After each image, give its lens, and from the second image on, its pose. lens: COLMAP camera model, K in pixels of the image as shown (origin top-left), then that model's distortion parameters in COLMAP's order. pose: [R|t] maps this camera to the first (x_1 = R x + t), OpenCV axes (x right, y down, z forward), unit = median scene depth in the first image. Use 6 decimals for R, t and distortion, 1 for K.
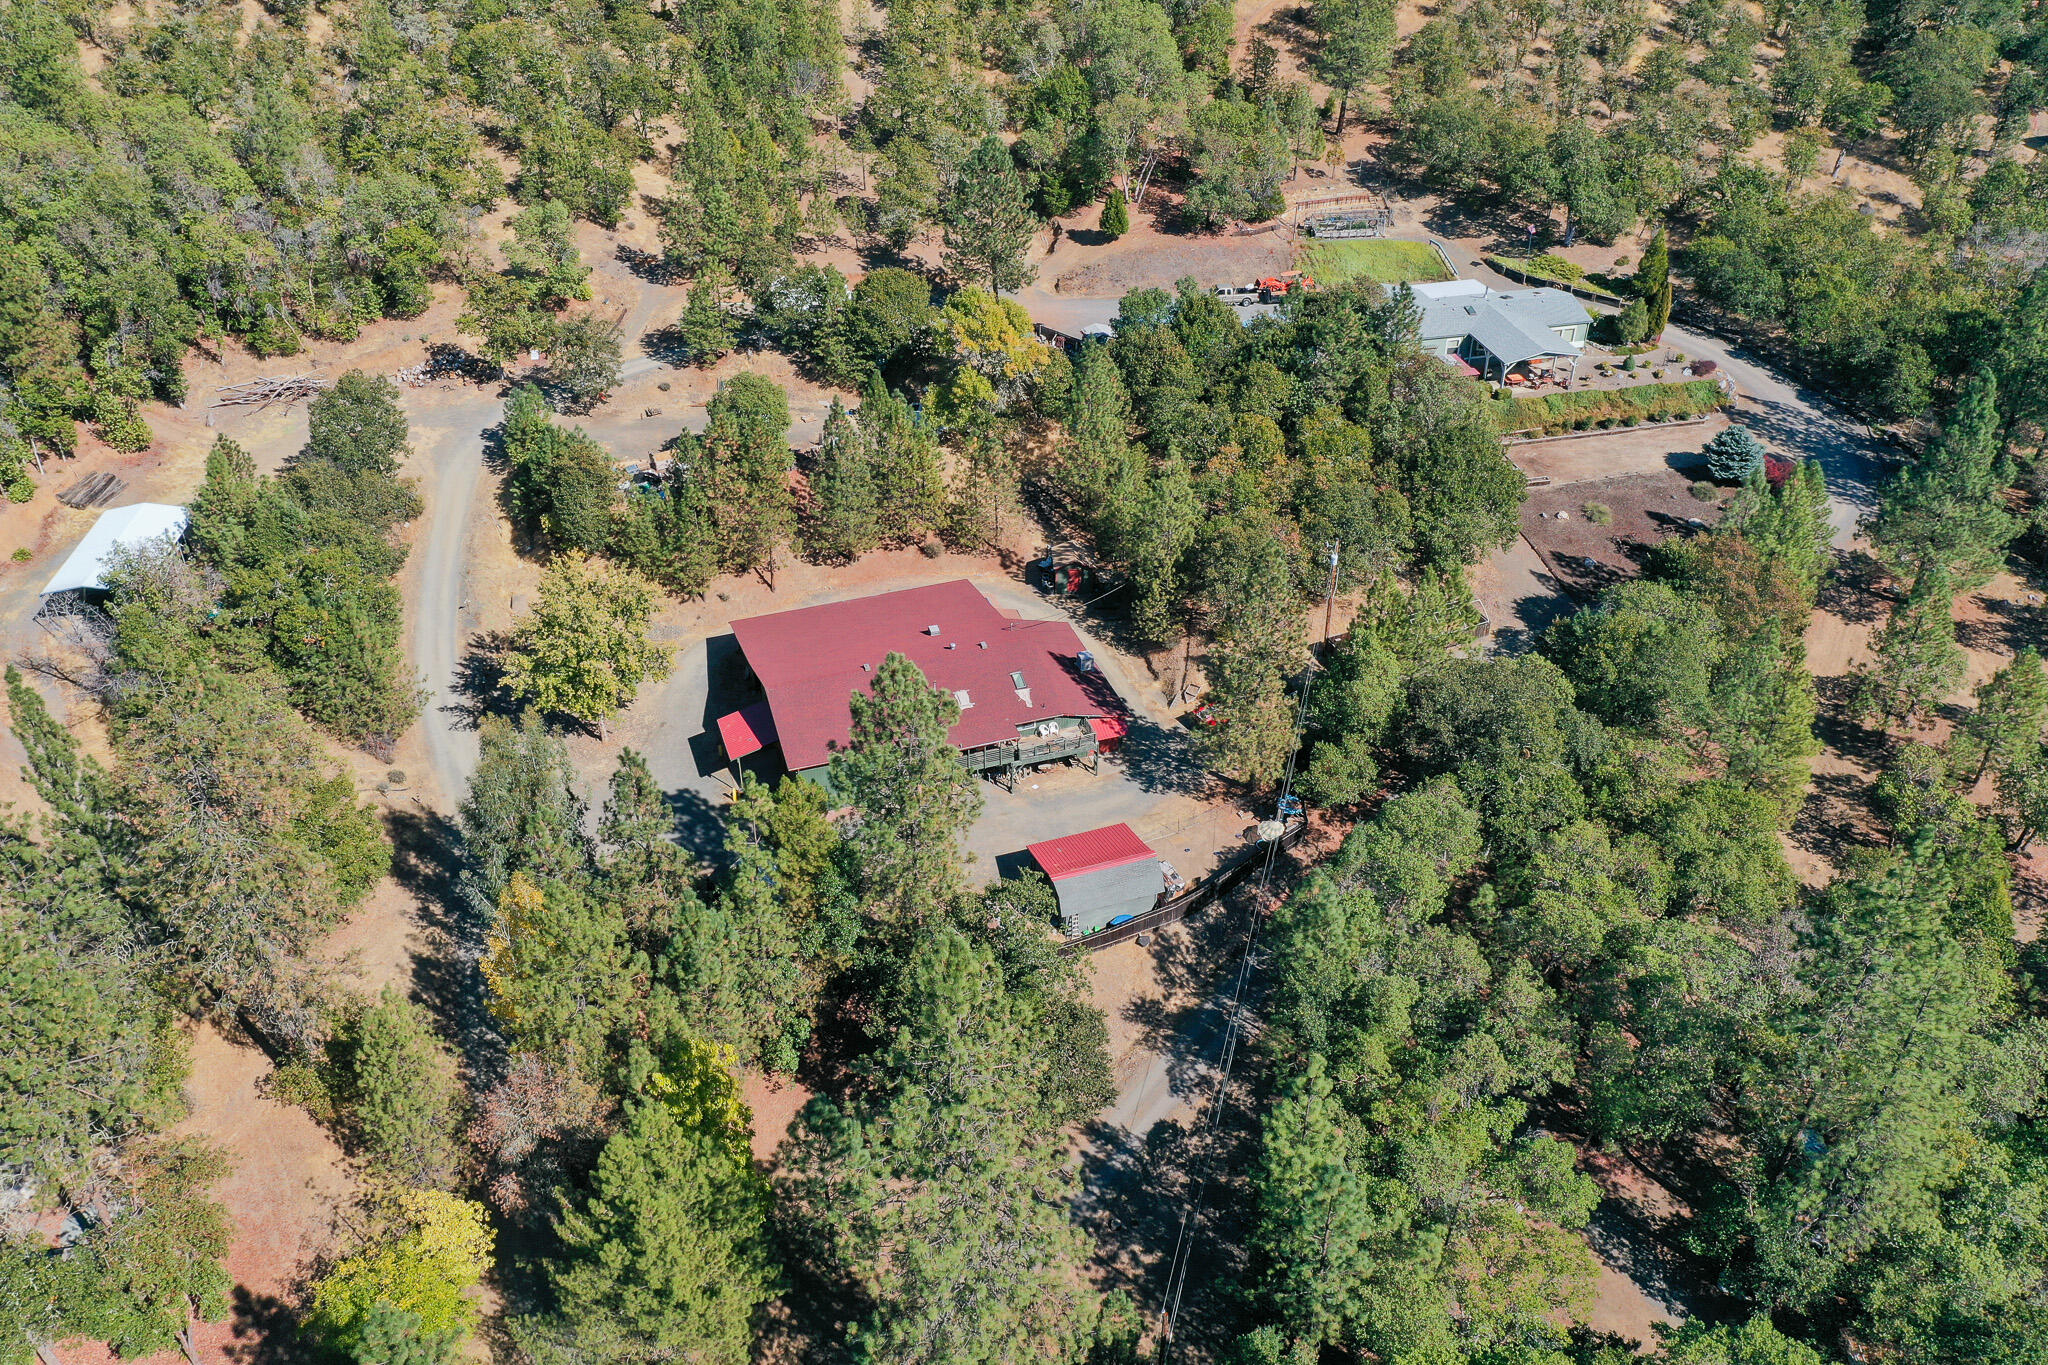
lens RADIAL K [[1599.0, 0, 1024.0], [0, 1599.0, 682.5], [0, 0, 1]] dist [-0.000179, 0.004054]
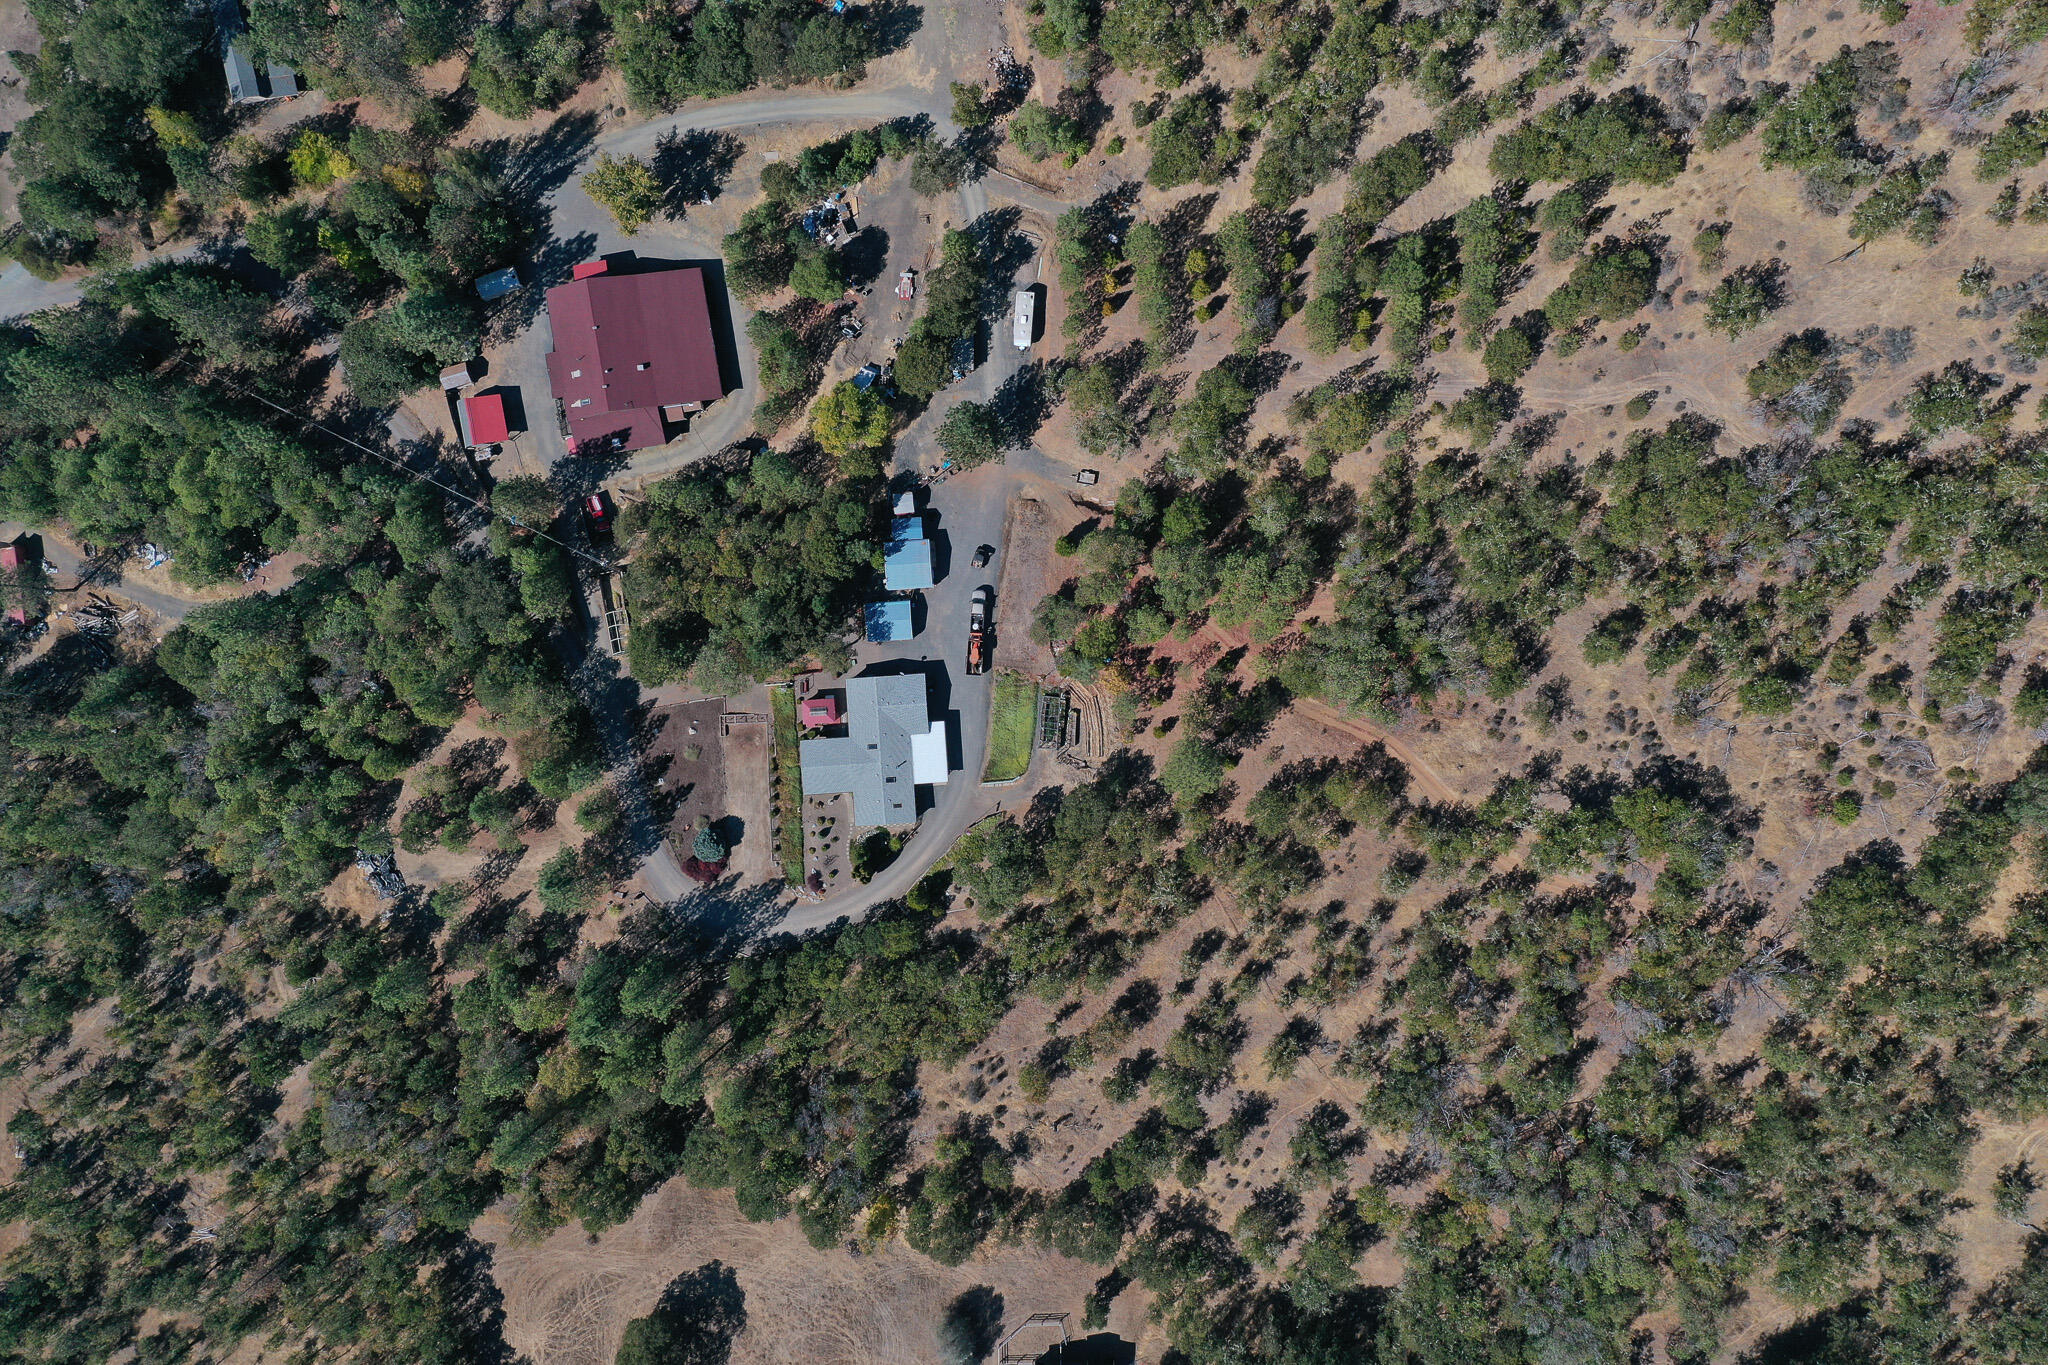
lens RADIAL K [[1577.2, 0, 1018.2], [0, 1577.2, 682.7], [0, 0, 1]] dist [0.003613, -0.001916]
pose [[-0.164589, 0.986335, 0.007368, 0.193778], [-0.556252, -0.098985, 0.825097, -1.590334], [0.814551, 0.131703, 0.564943, 0.275883]]
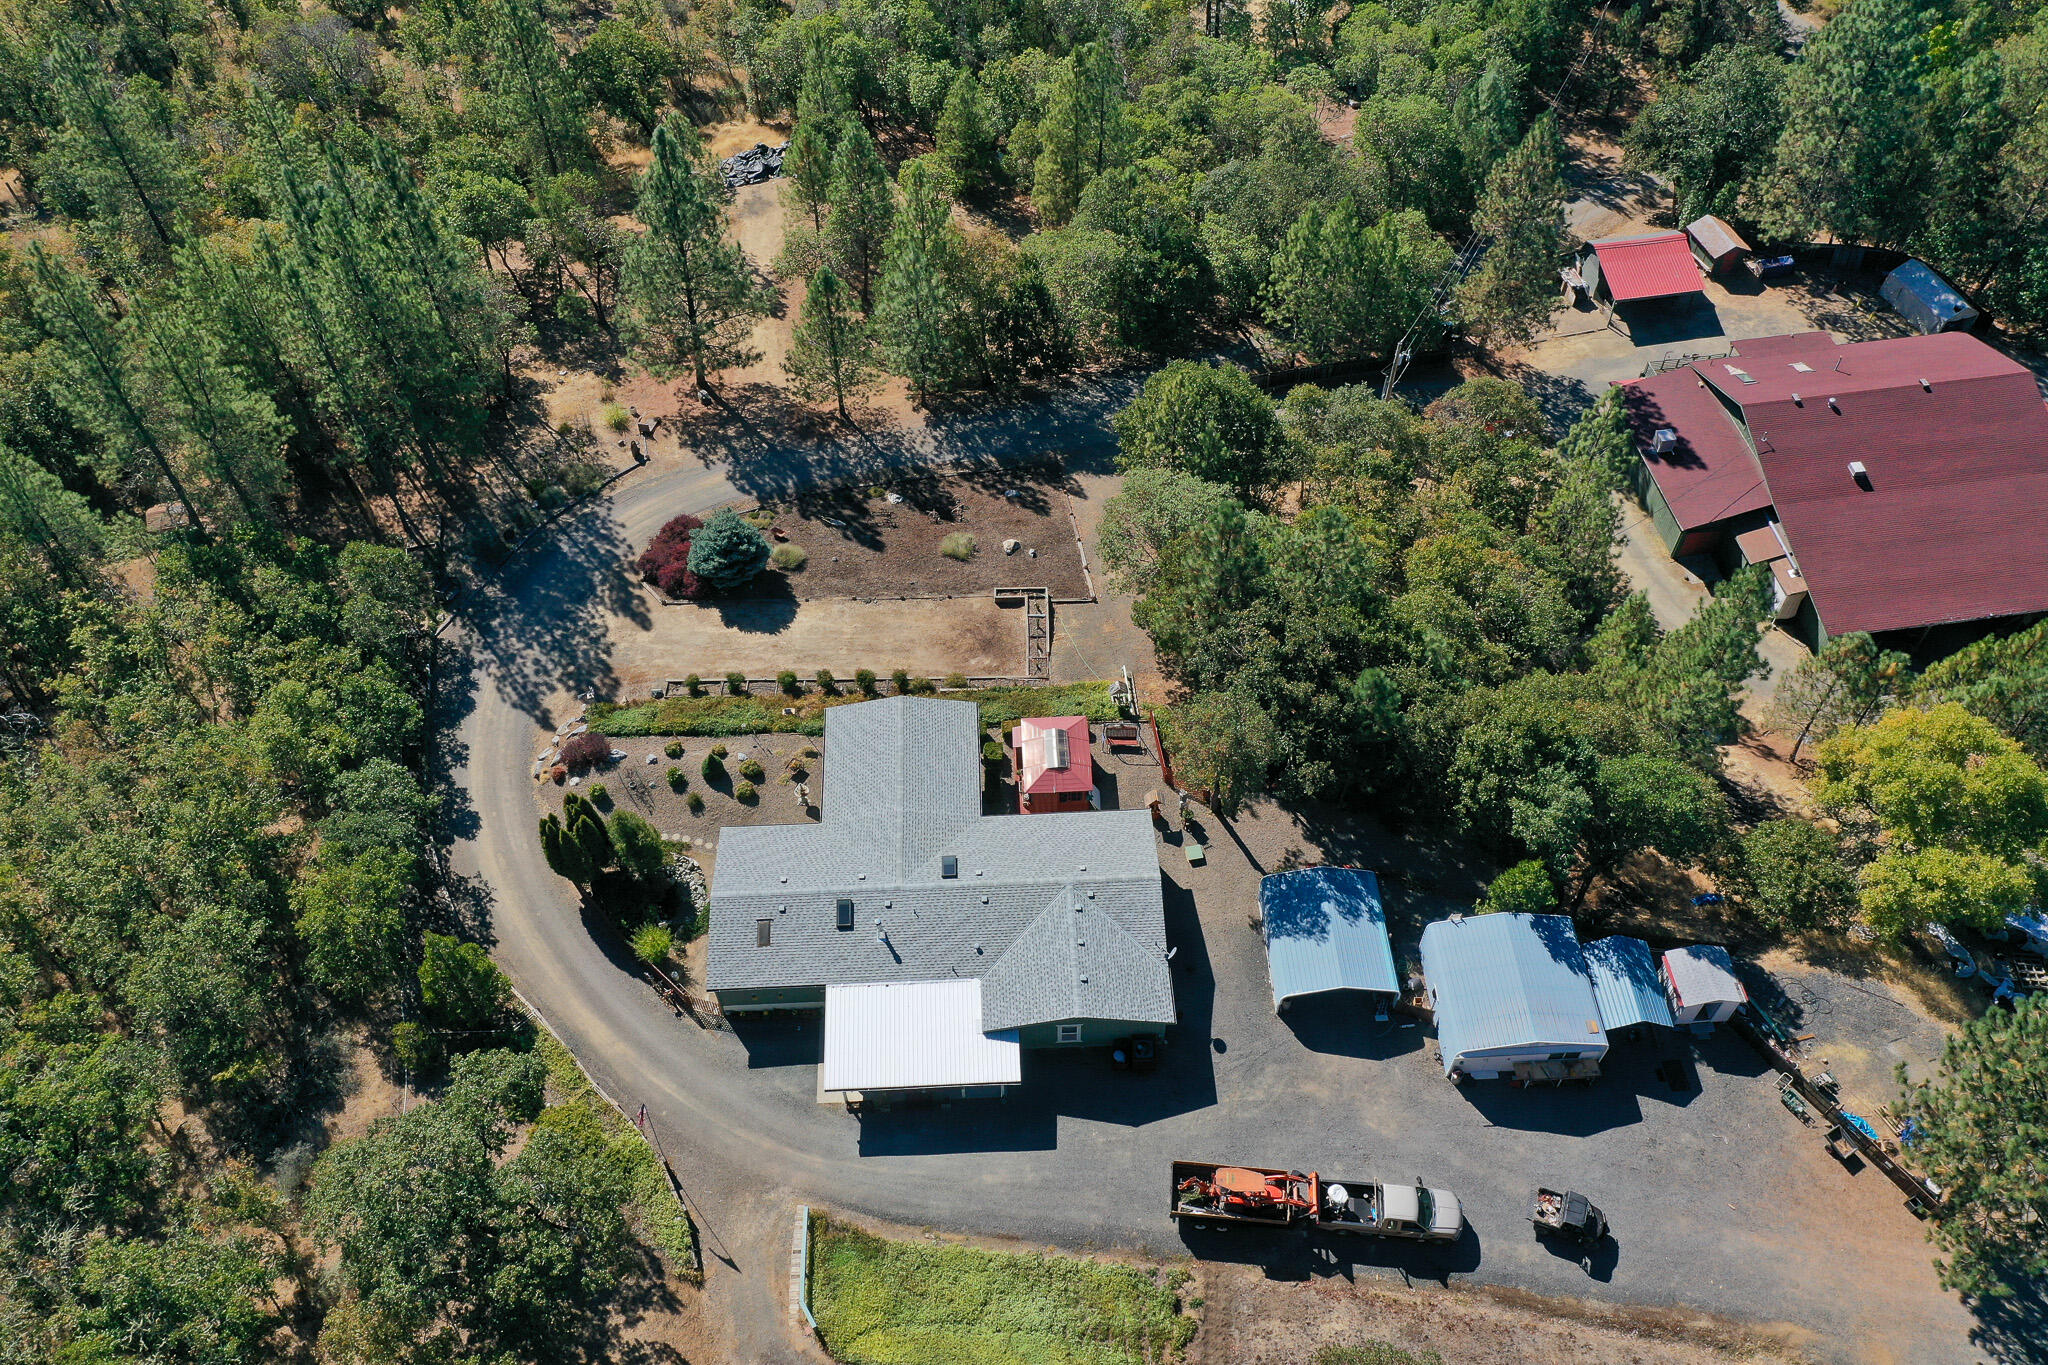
lens RADIAL K [[1597.8, 0, 1024.0], [0, 1597.8, 682.5], [0, 0, 1]] dist [0.006117, -0.000723]
pose [[-0.982068, -0.138208, 0.128220, 0.208022], [0.120629, 0.062004, 0.990759, -0.757503], [-0.144881, 0.988460, -0.044221, 1.001175]]
